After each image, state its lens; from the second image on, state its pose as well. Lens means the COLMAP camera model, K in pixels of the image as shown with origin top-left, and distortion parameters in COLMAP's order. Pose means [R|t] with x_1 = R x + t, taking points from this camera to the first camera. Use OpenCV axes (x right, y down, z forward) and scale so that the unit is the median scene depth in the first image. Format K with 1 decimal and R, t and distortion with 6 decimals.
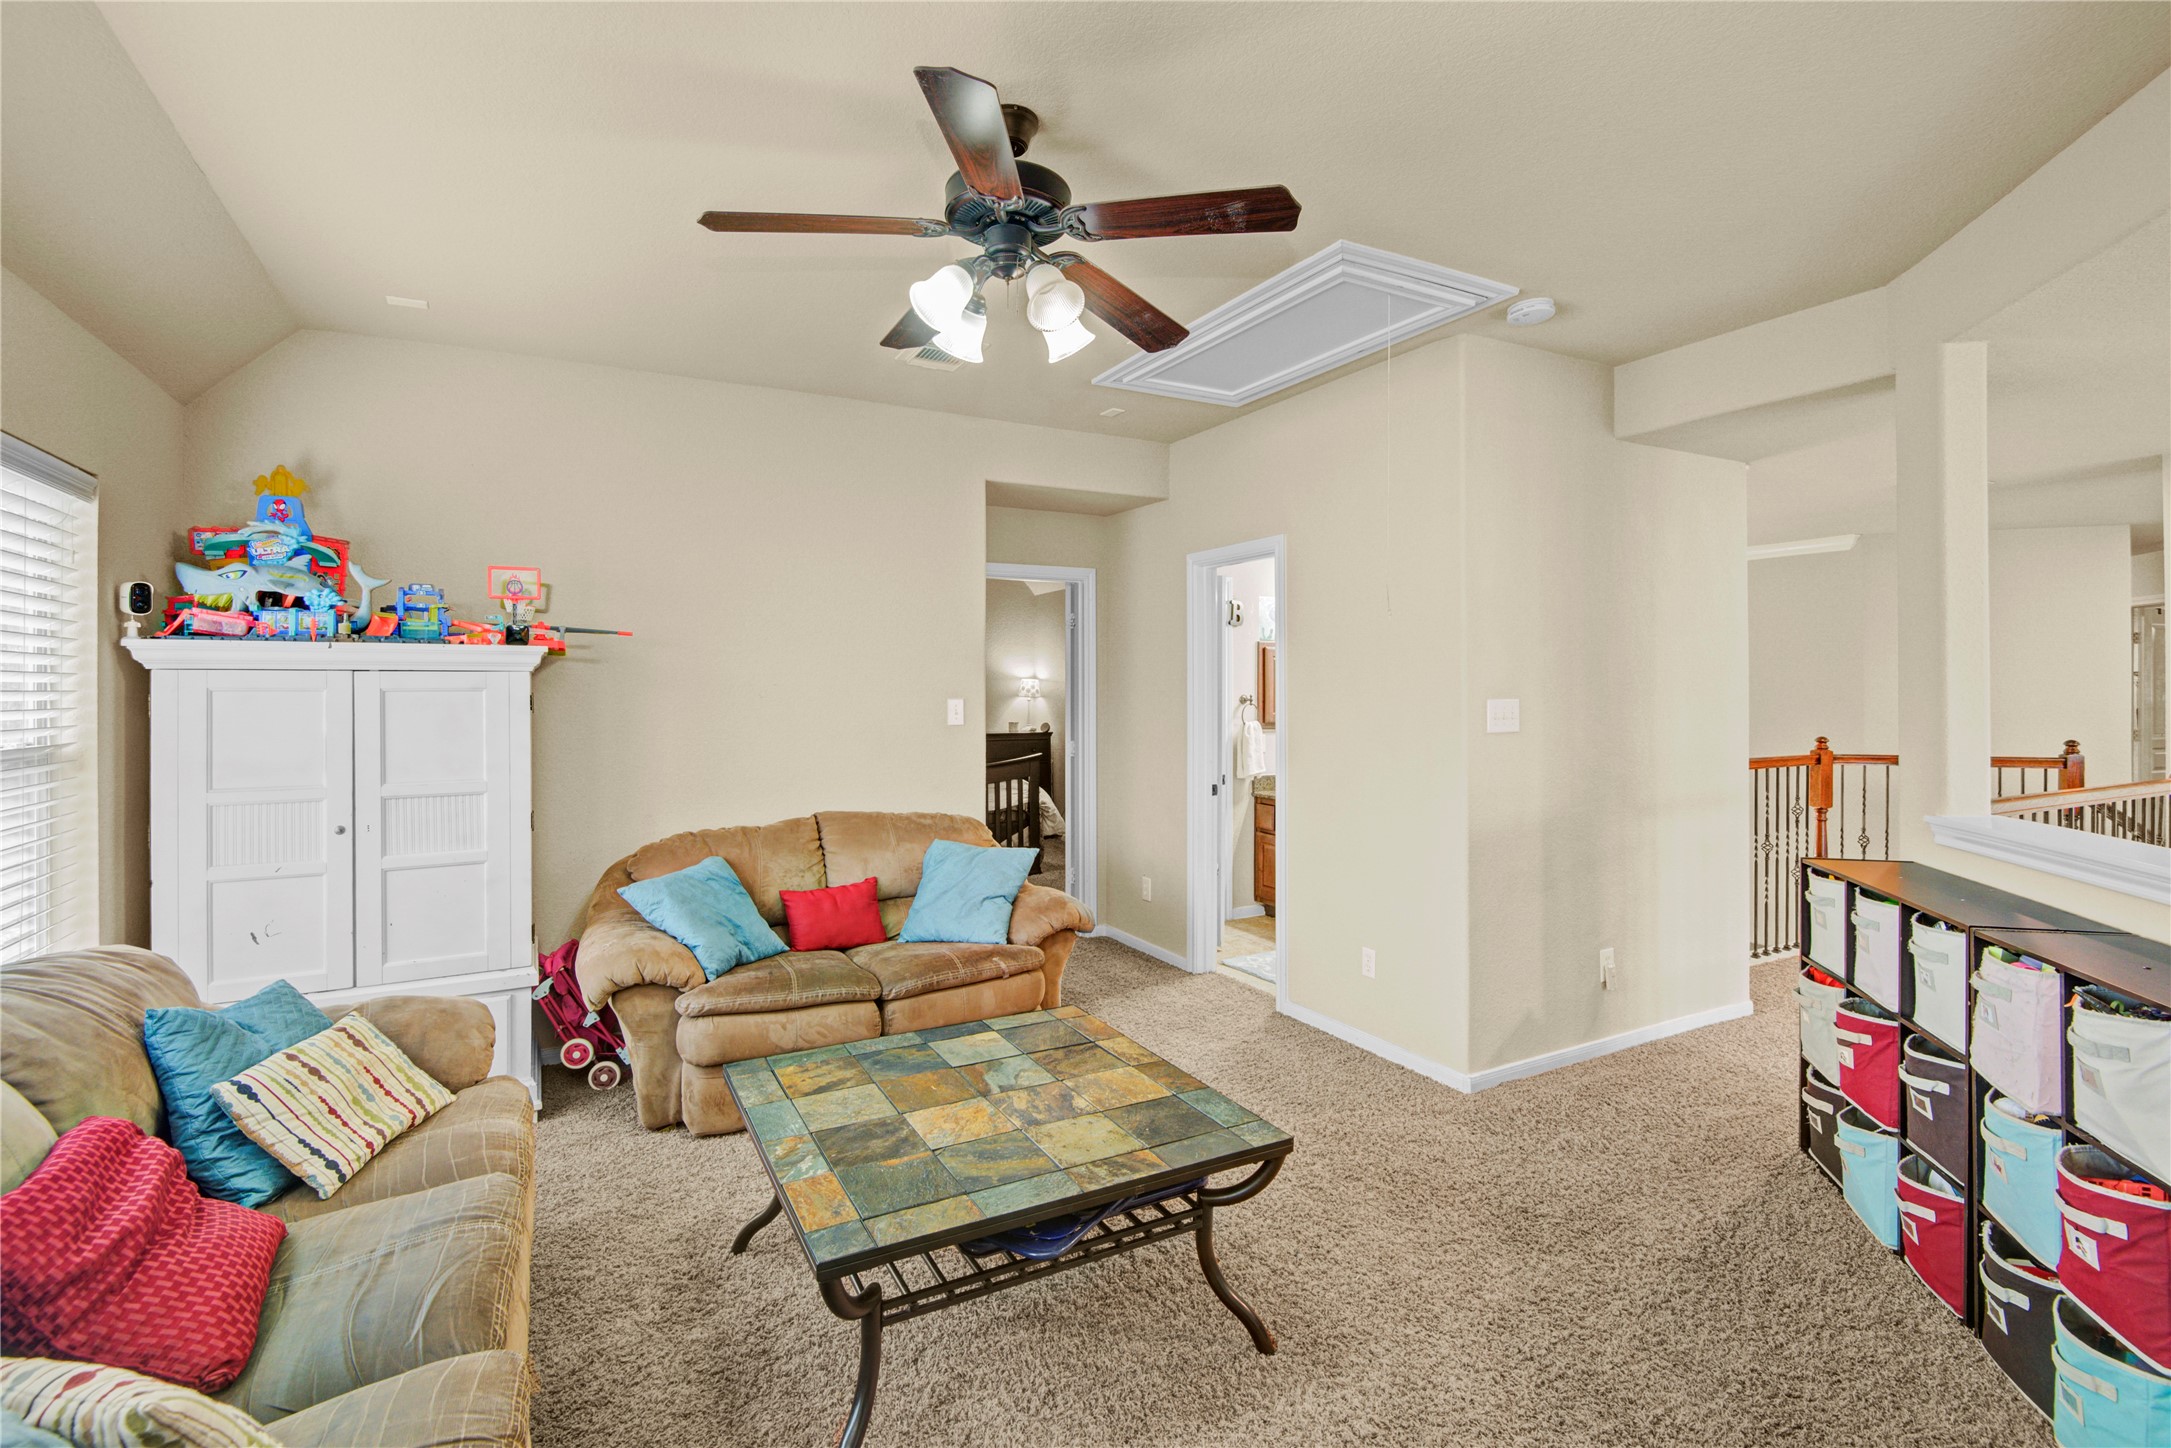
lens RADIAL K [[988.2, 0, 1082.5], [0, 988.2, 705.1], [0, 0, 1]] dist [0.000632, -0.003342]
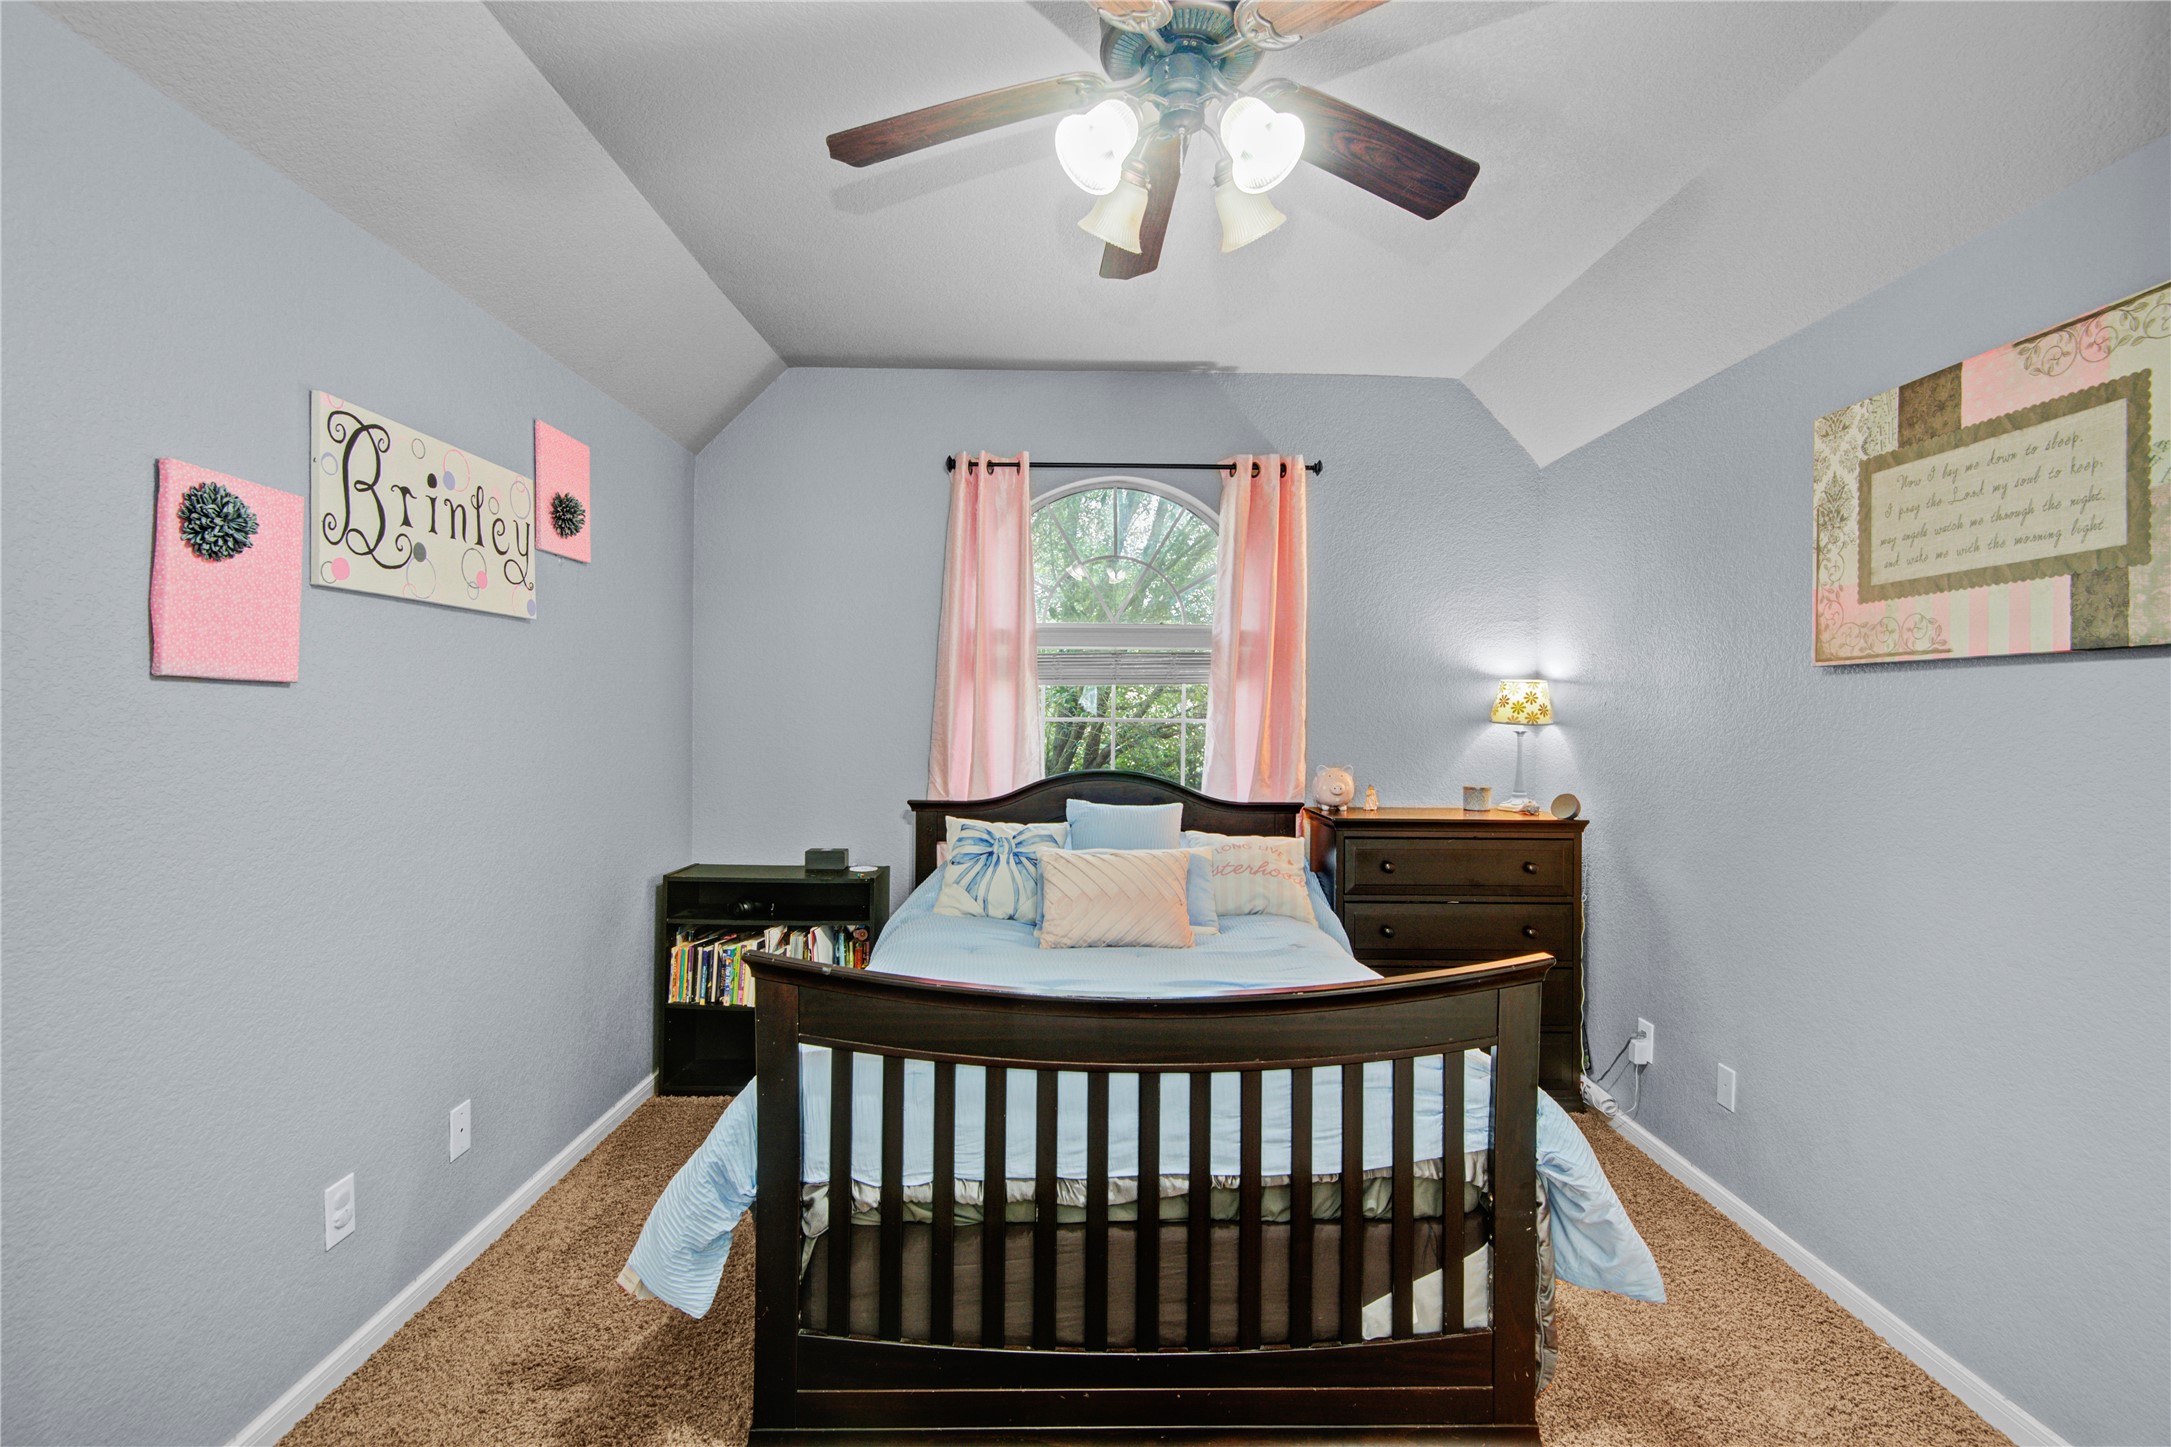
lens RADIAL K [[988.2, 0, 1086.3], [0, 988.2, 718.1], [0, 0, 1]] dist [0.000632, -0.003342]
pose [[0.881875, 0.005089, -0.471456, -0.037190], [-0.010280, 0.999912, -0.008434, -0.009794], [0.471371, 0.012284, 0.881849, 0.998223]]
